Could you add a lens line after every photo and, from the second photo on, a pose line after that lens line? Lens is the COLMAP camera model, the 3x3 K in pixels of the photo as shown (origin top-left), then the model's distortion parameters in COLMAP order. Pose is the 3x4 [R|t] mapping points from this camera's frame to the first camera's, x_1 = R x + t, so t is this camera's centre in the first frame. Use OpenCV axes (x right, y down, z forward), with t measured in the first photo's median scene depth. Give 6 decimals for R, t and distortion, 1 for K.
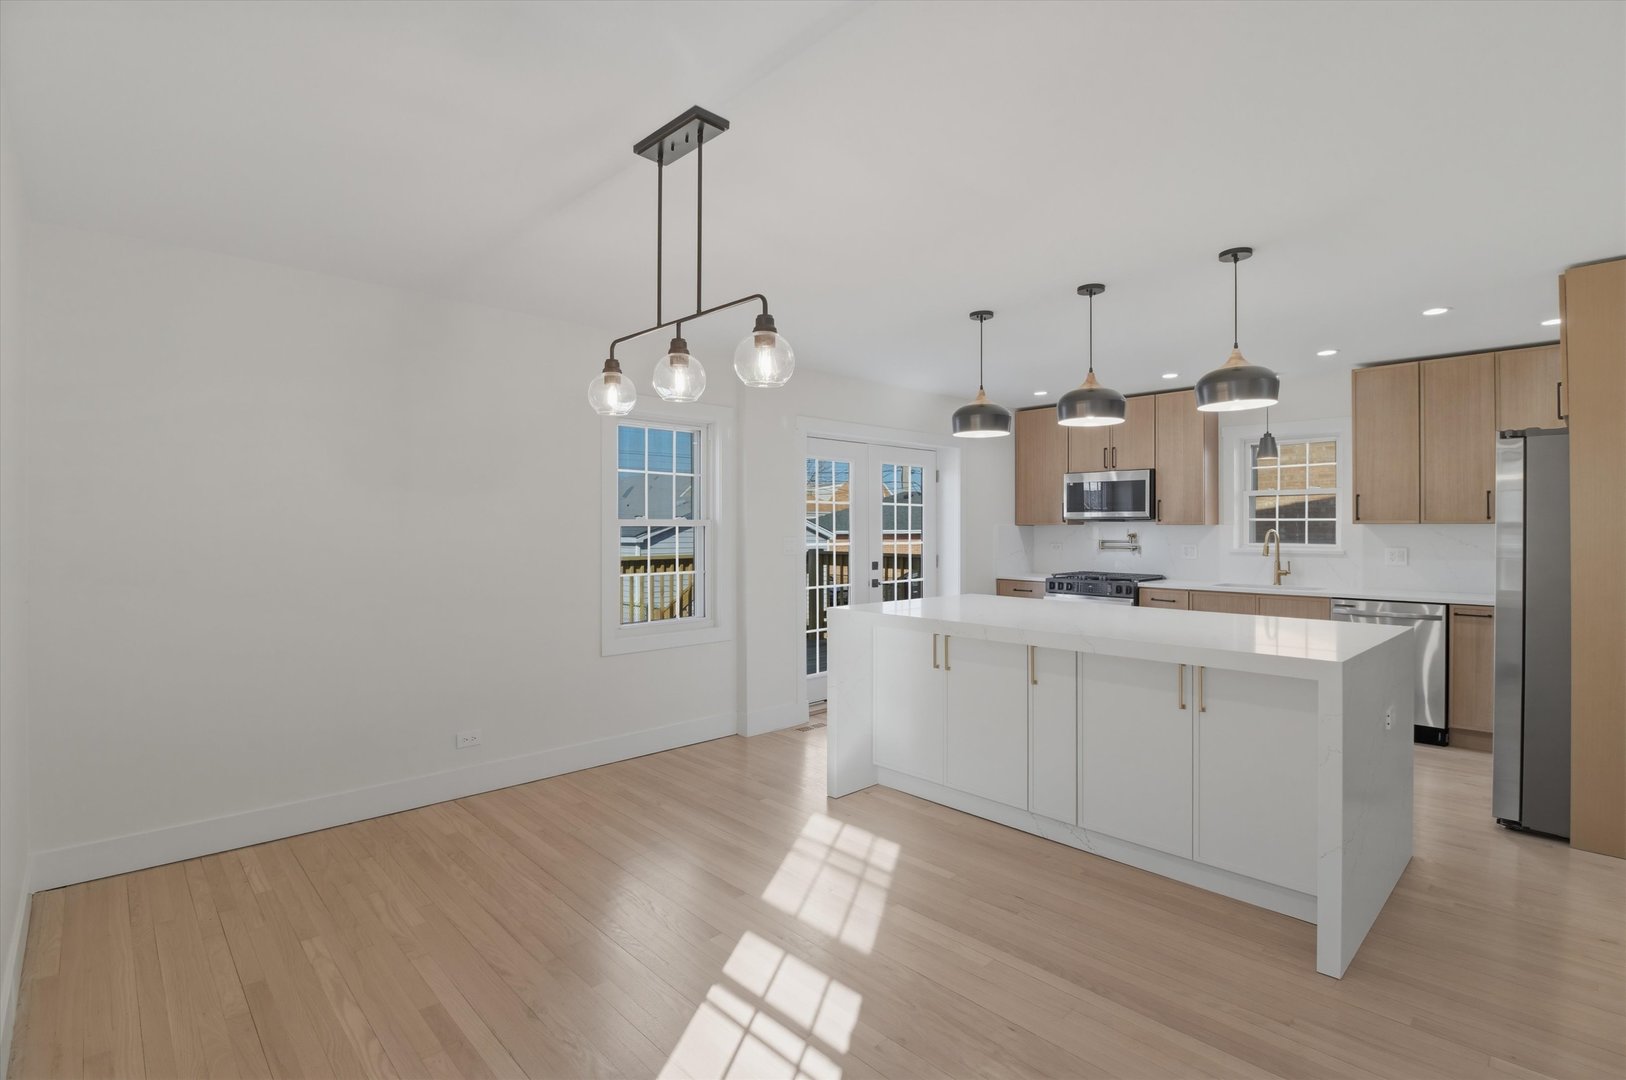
lens RADIAL K [[773.0, 0, 821.0], [0, 773.0, 537.0], [0, 0, 1]] dist [0.018272, -0.010287]
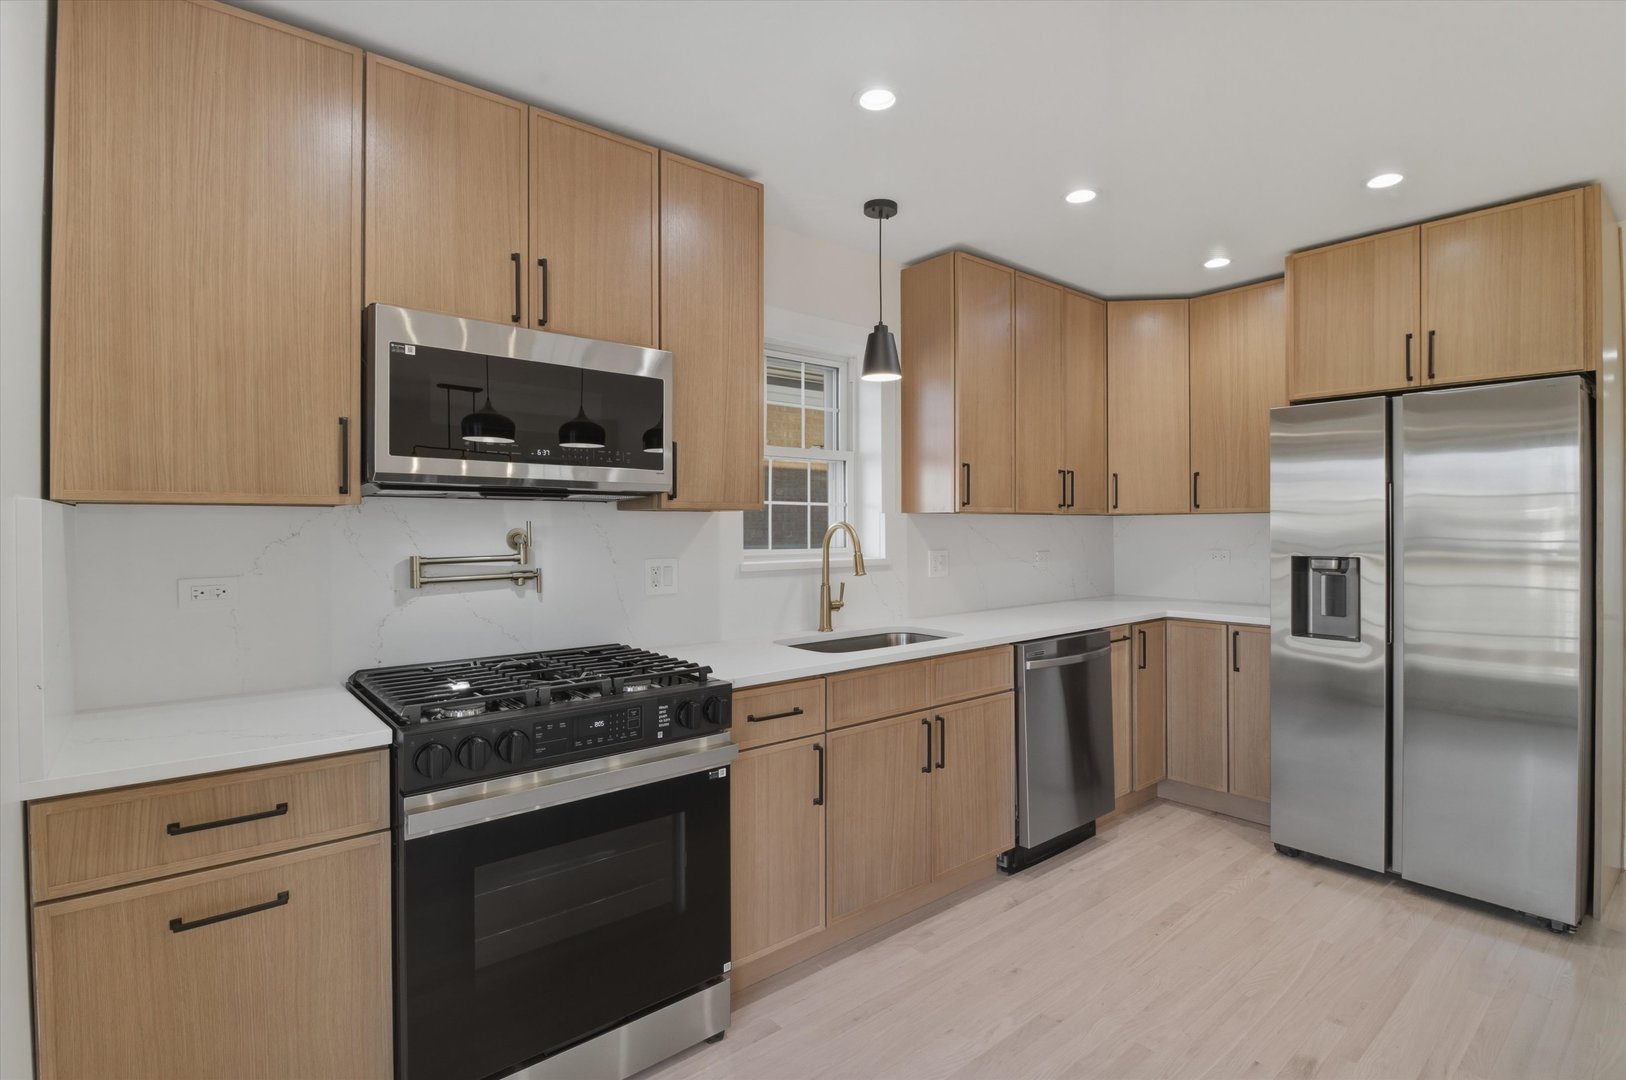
lens RADIAL K [[773.0, 0, 813.2], [0, 773.0, 526.1], [0, 0, 1]] dist [0.018272, -0.010287]
pose [[0.085259, 0.004869, 0.996347, 0.082020], [0.018897, 0.999800, -0.006503, -0.003890], [-0.996180, 0.019383, 0.085150, 0.966973]]
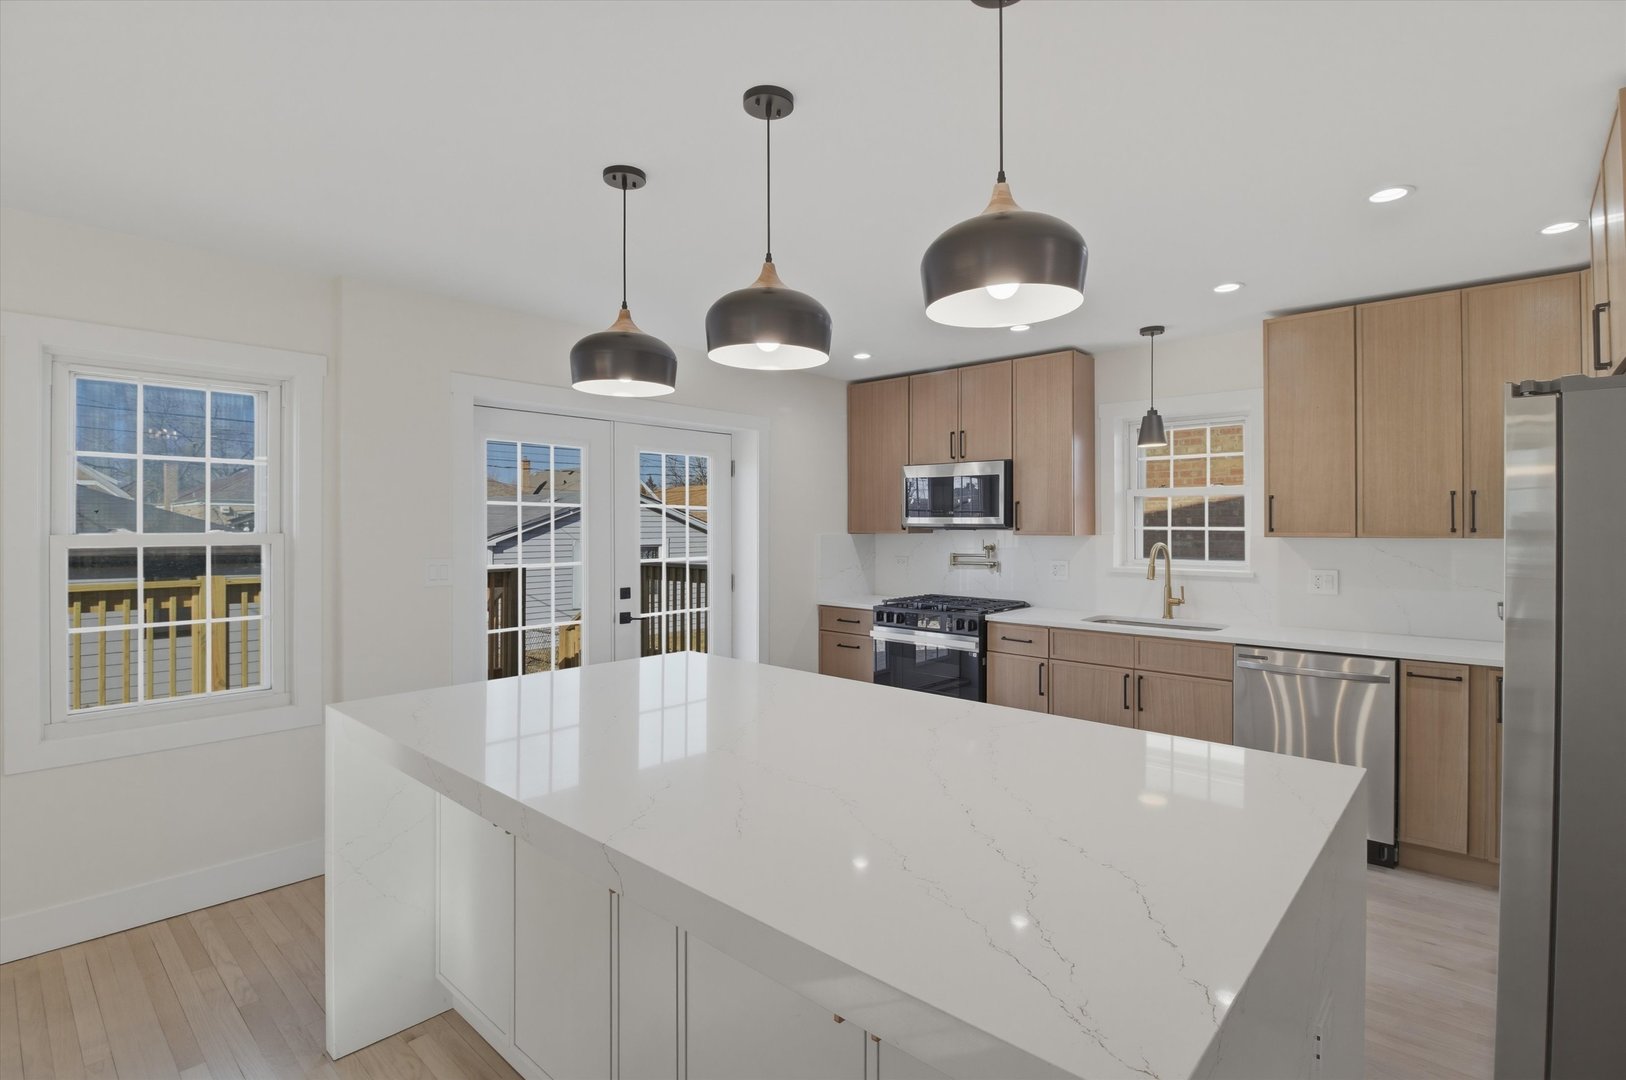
lens RADIAL K [[773.0, 0, 816.2], [0, 773.0, 532.2], [0, 0, 1]] dist [0.018272, -0.010287]
pose [[0.997875, -0.000637, 0.065160, 0.209923], [0.000704, 0.999999, -0.001002, -0.019022], [-0.065159, 0.001046, 0.997874, 0.292372]]
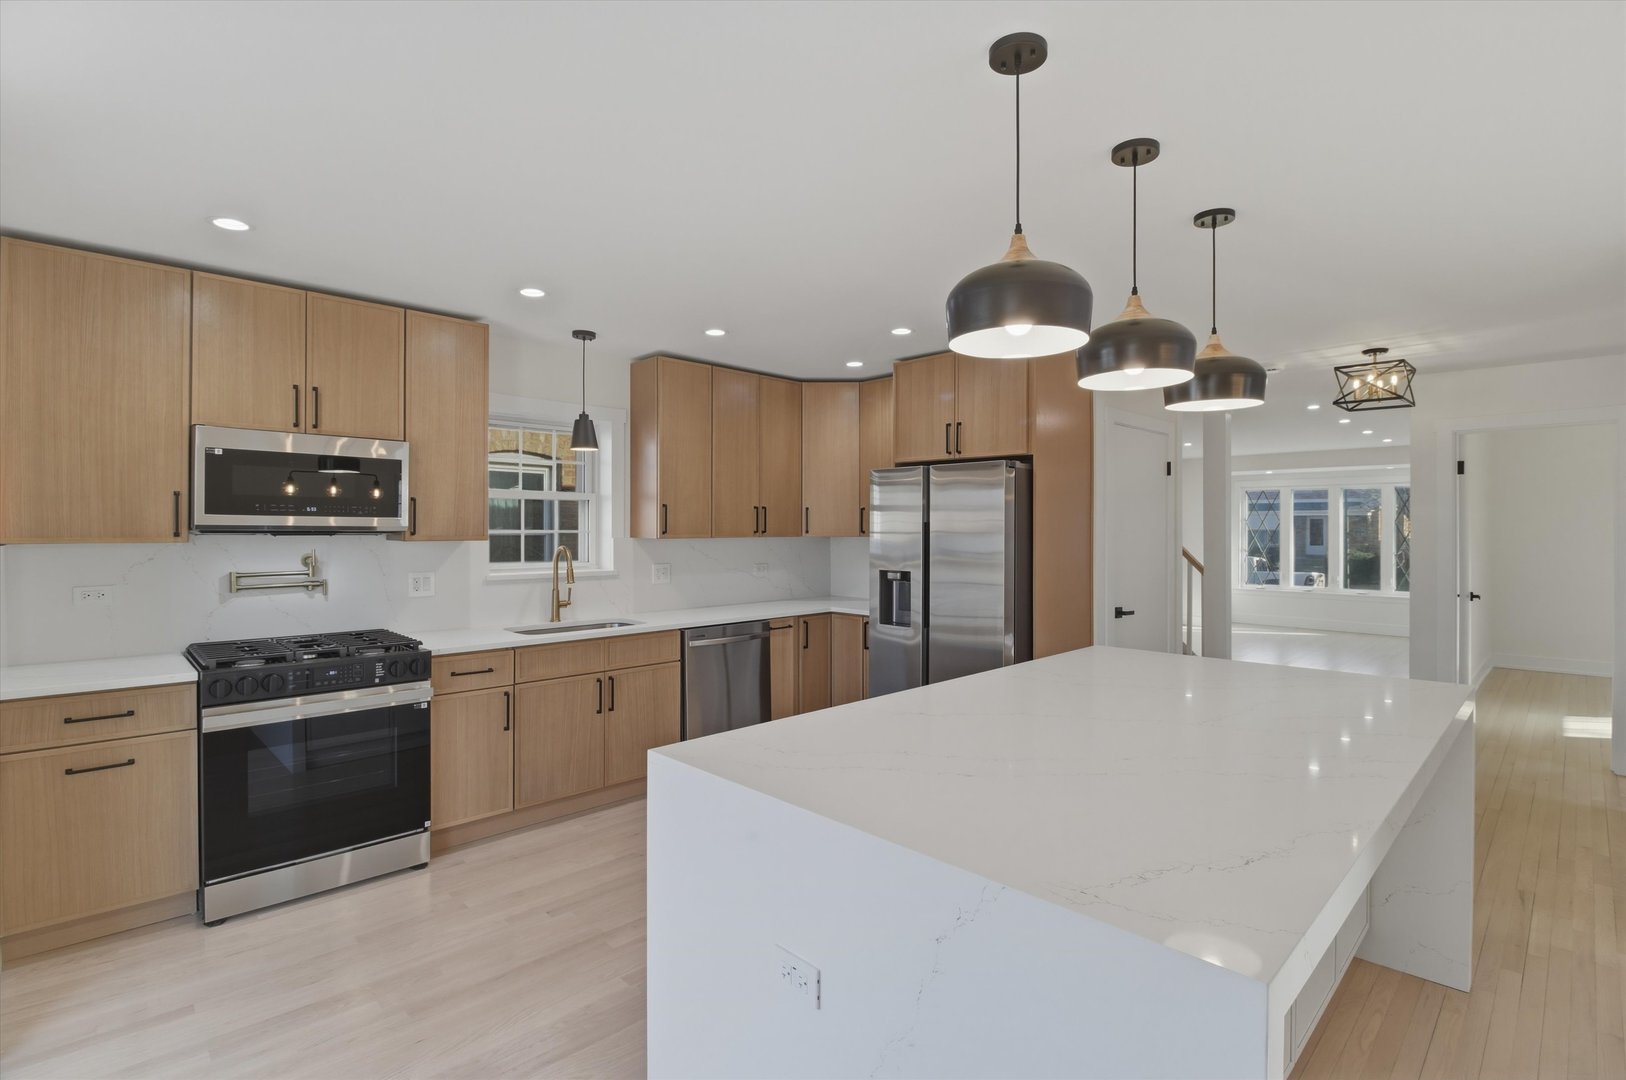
lens RADIAL K [[773.0, 0, 814.1], [0, 773.0, 529.7], [0, 0, 1]] dist [0.018272, -0.010287]
pose [[0.009740, 0.002718, 0.999949, -0.138495], [0.013446, 0.999906, -0.002849, -0.019651], [-0.999862, 0.013473, 0.009703, 0.751418]]
